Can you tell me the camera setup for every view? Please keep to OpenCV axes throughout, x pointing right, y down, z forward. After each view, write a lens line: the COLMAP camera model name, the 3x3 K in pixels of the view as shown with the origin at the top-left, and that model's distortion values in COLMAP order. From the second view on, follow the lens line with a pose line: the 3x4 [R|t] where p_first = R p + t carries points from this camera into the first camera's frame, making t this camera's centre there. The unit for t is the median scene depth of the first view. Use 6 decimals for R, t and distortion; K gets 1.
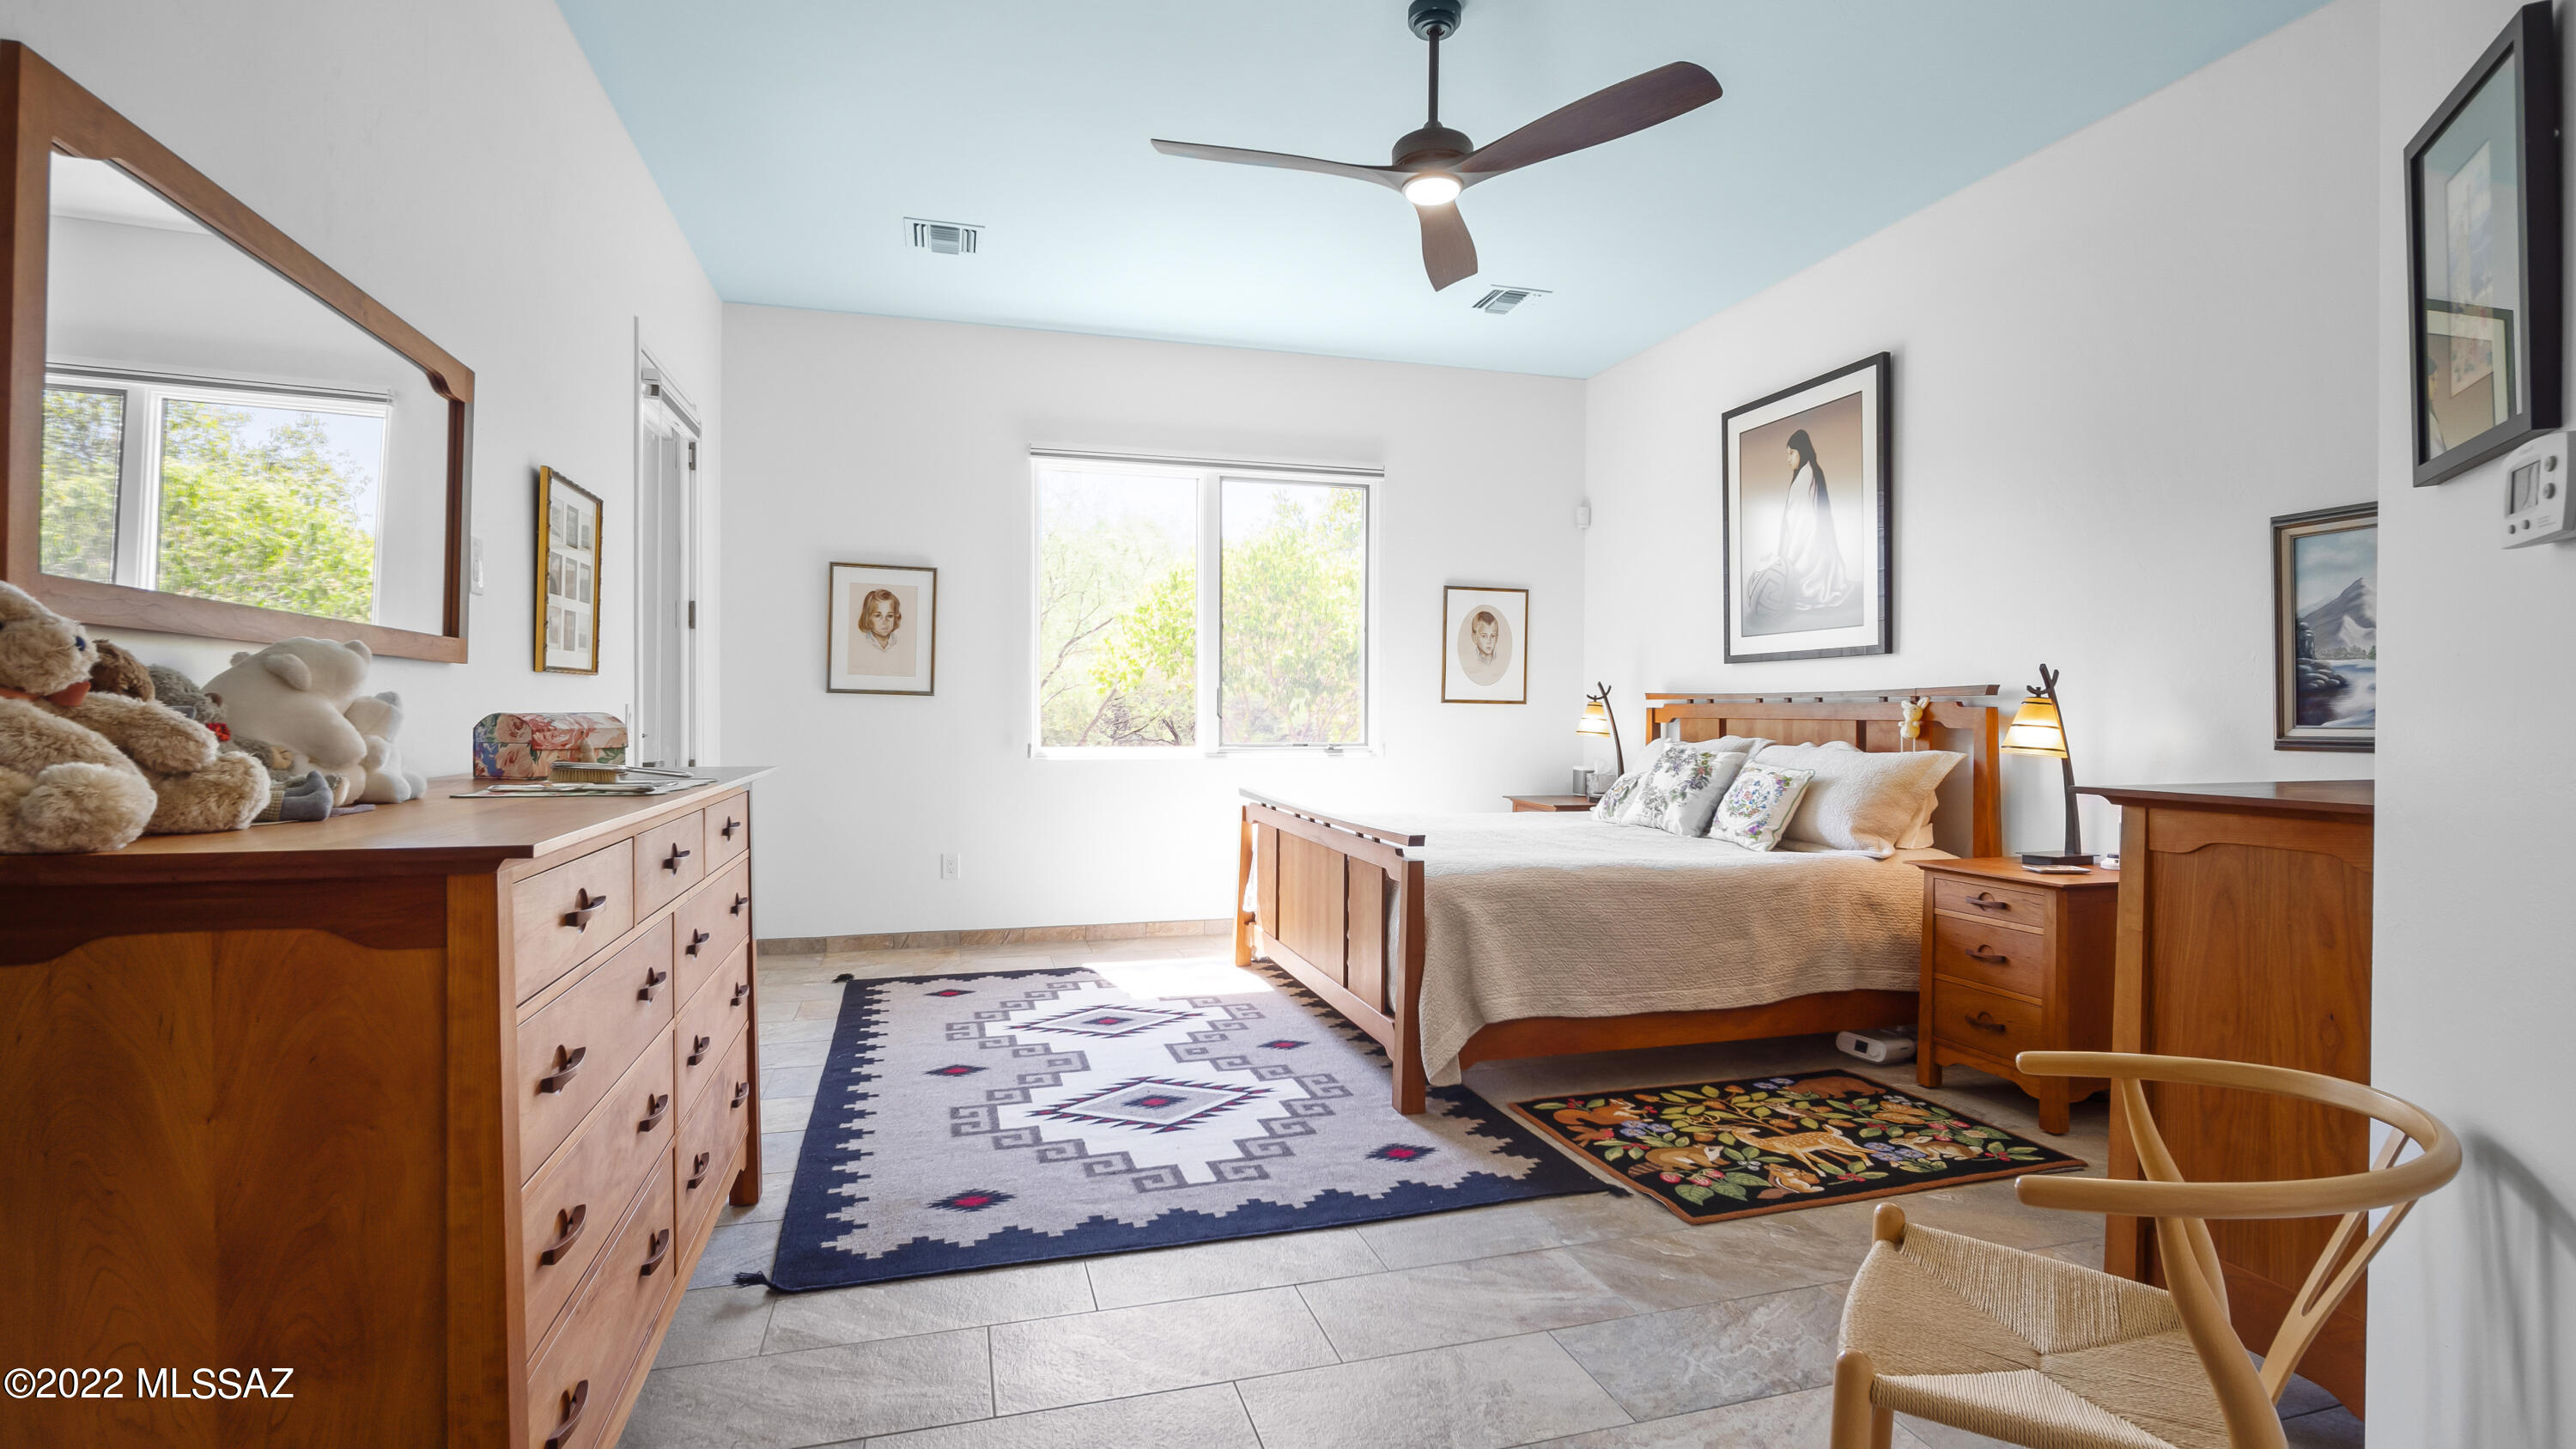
lens RADIAL K [[1192.0, 0, 1285.5], [0, 1192.0, 712.3], [0, 0, 1]] dist [-0.001805, -0.002409]
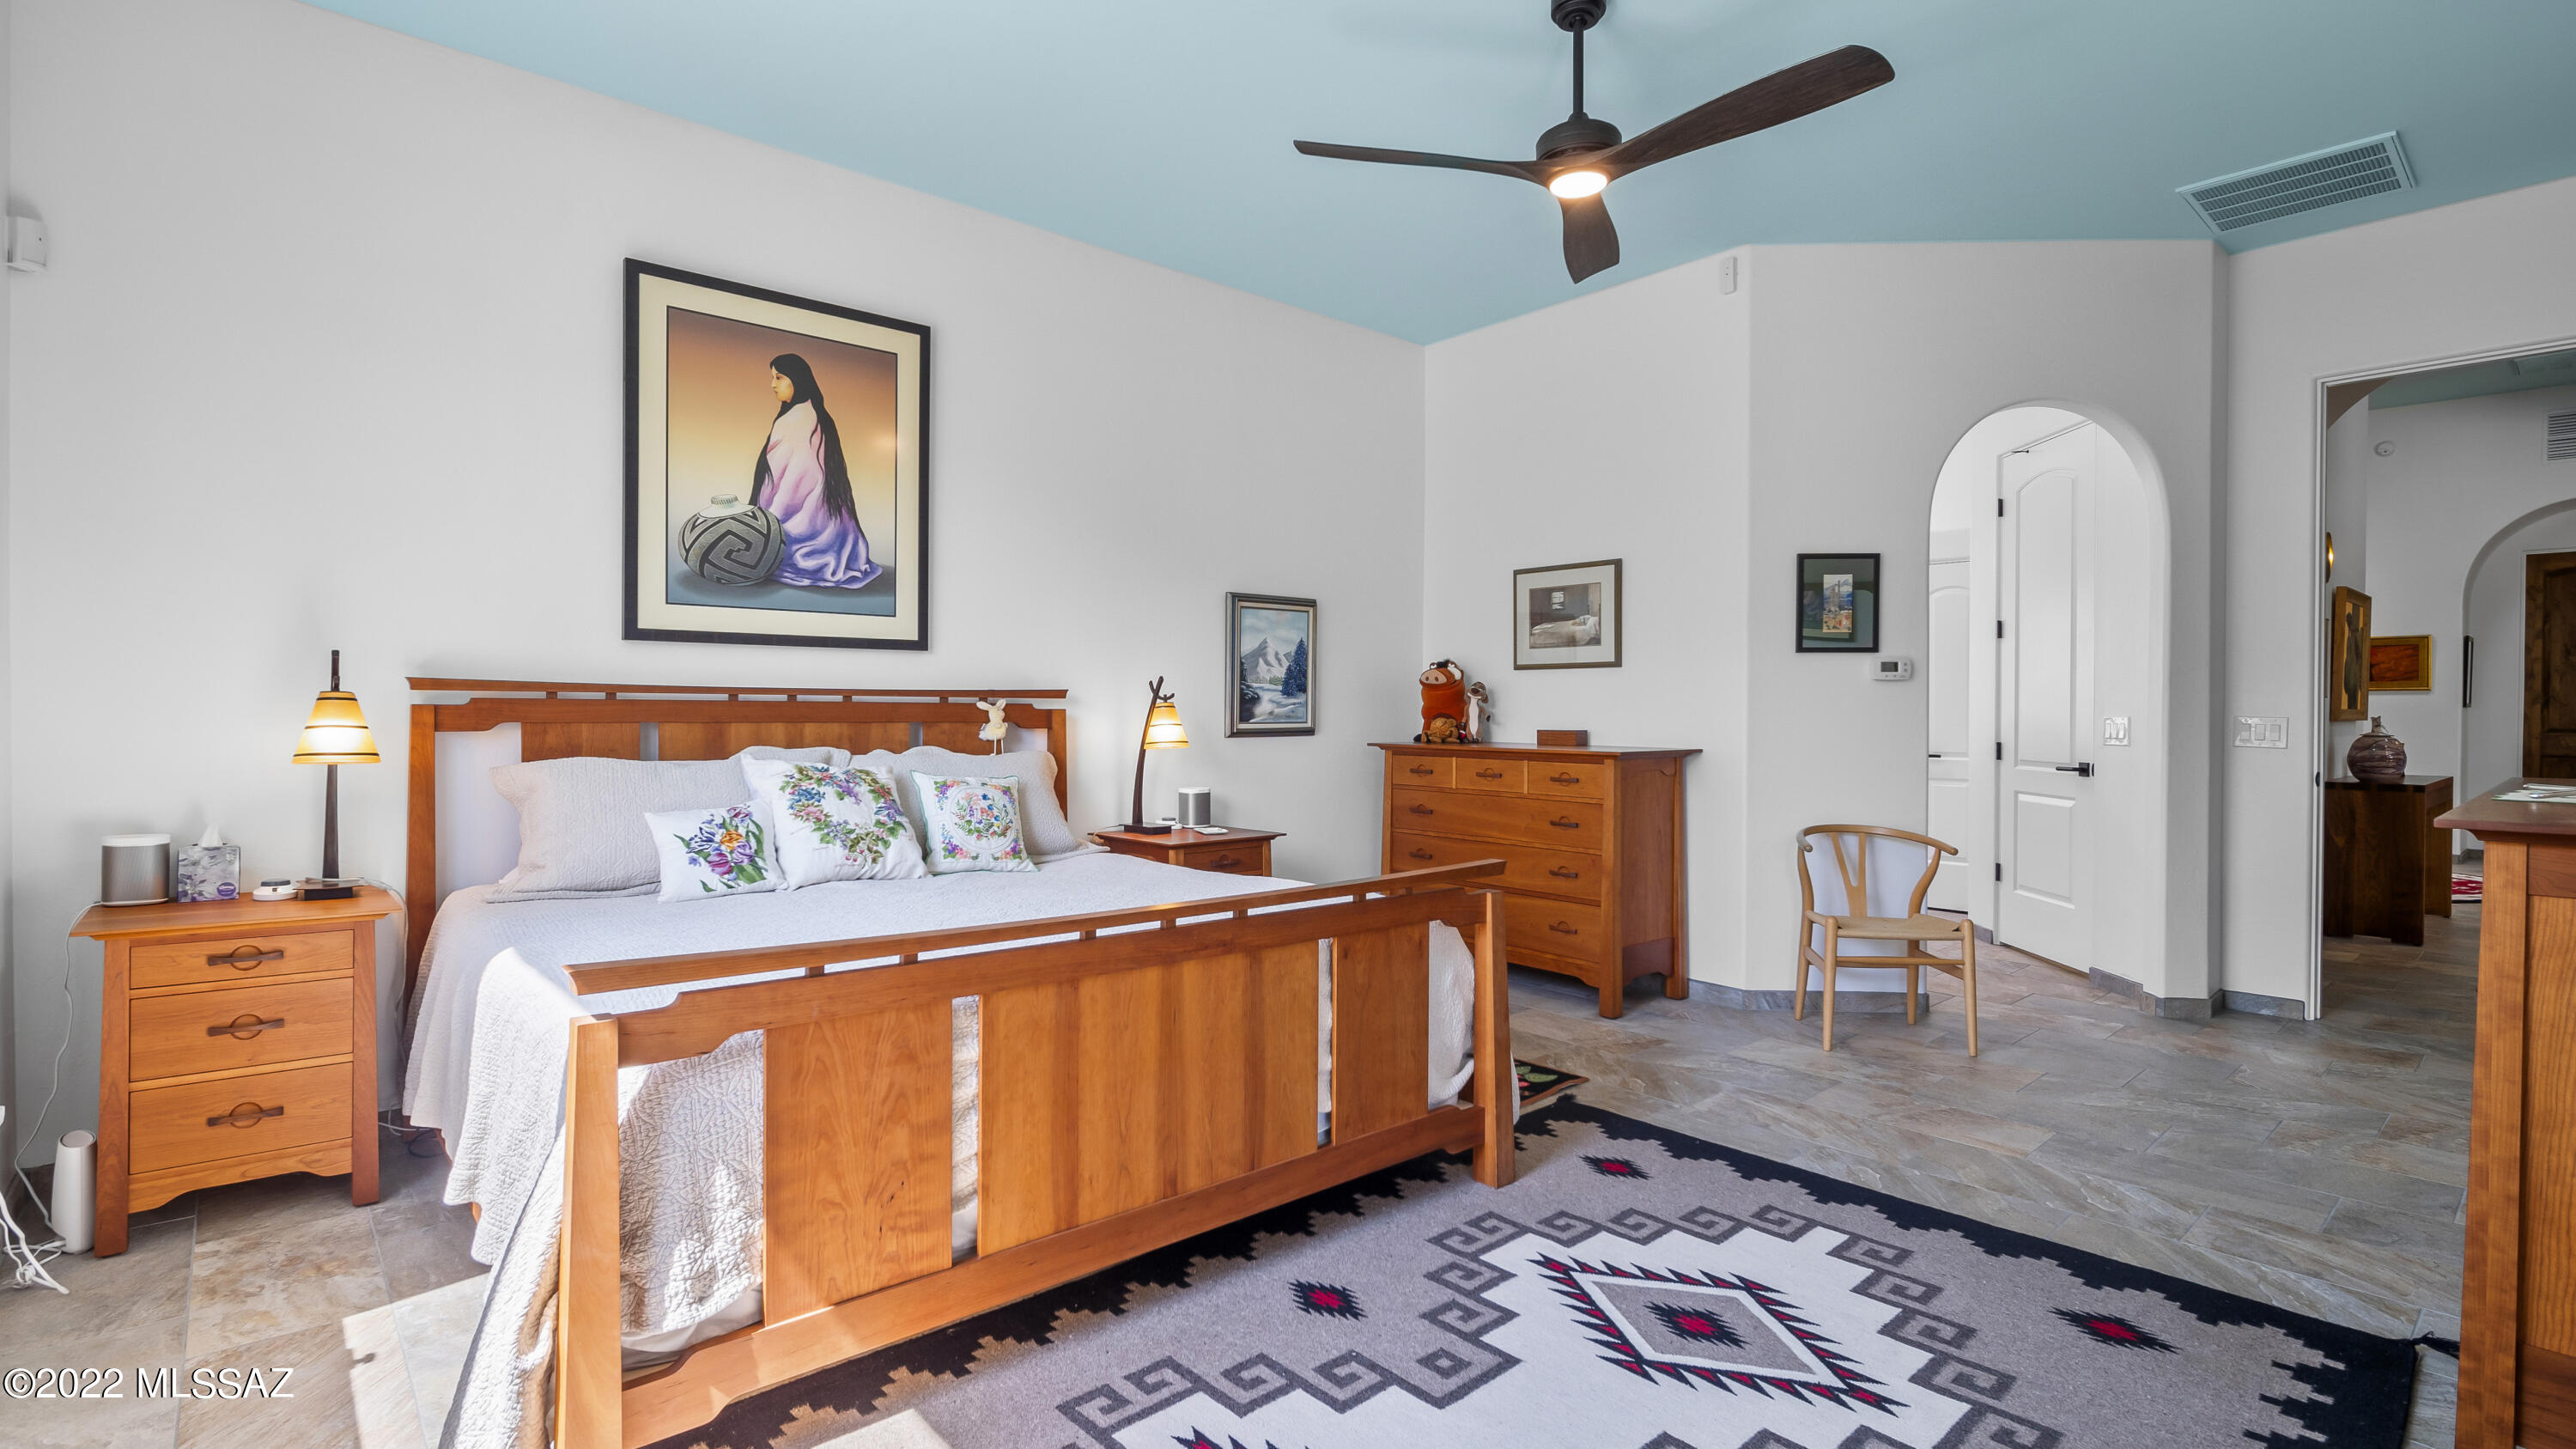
lens RADIAL K [[1192.0, 0, 1281.4], [0, 1192.0, 715.7], [0, 0, 1]] dist [-0.001805, -0.002409]
pose [[-0.428812, -0.009217, 0.903347, -0.657018], [-0.006773, 0.999953, 0.006988, -0.009553], [-0.903368, -0.003122, -0.428854, 1.633608]]
